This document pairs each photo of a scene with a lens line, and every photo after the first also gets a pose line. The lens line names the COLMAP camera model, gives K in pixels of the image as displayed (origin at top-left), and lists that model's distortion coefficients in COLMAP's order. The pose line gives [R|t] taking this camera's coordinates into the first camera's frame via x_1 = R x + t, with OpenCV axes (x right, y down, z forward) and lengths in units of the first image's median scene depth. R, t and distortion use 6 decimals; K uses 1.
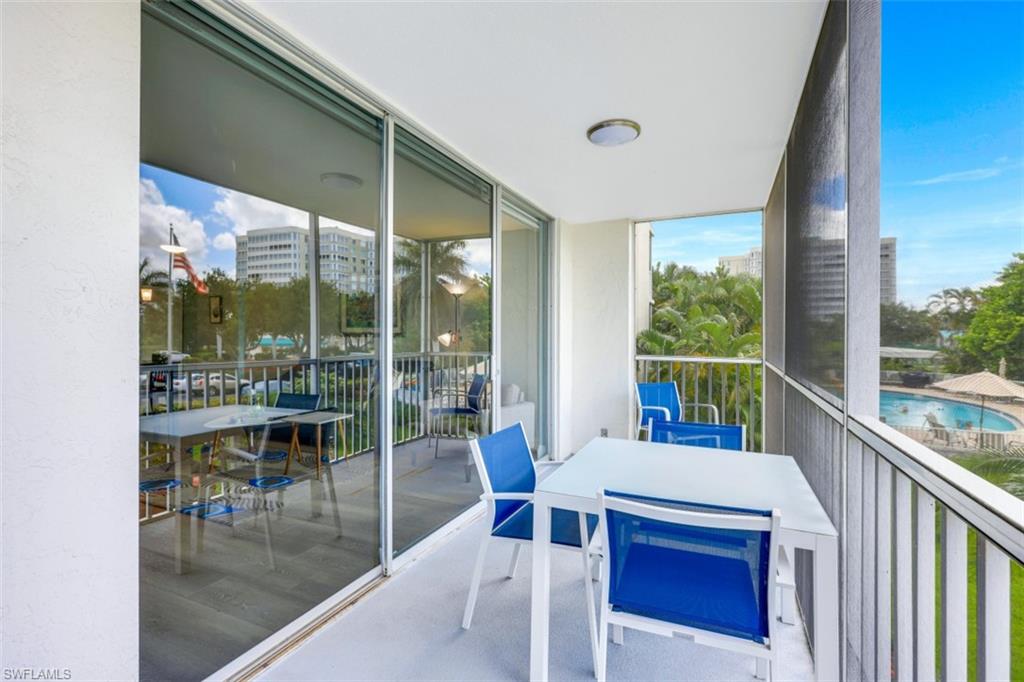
lens RADIAL K [[470.0, 0, 511.1], [0, 470.0, 339.8], [0, 0, 1]] dist [-0.004669, 0.002407]
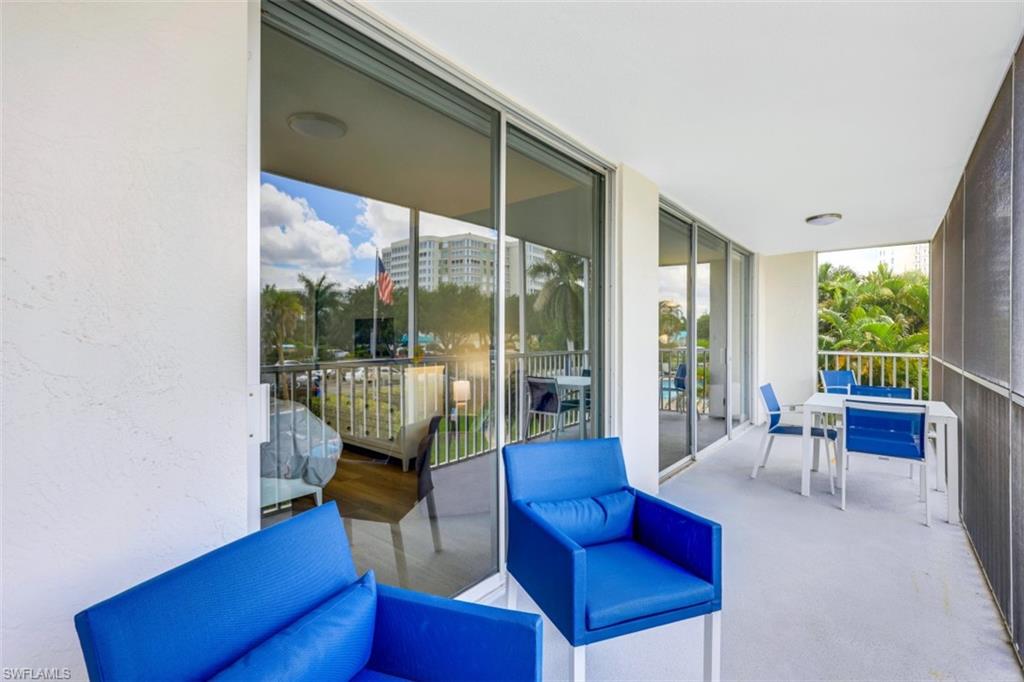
lens RADIAL K [[470.0, 0, 506.3], [0, 470.0, 335.3], [0, 0, 1]] dist [-0.004669, 0.002407]
pose [[0.967843, 0.002745, -0.251541, -0.098539], [-0.004958, 0.999954, -0.008166, 0.001540], [0.251507, 0.009150, 0.967812, -0.199466]]
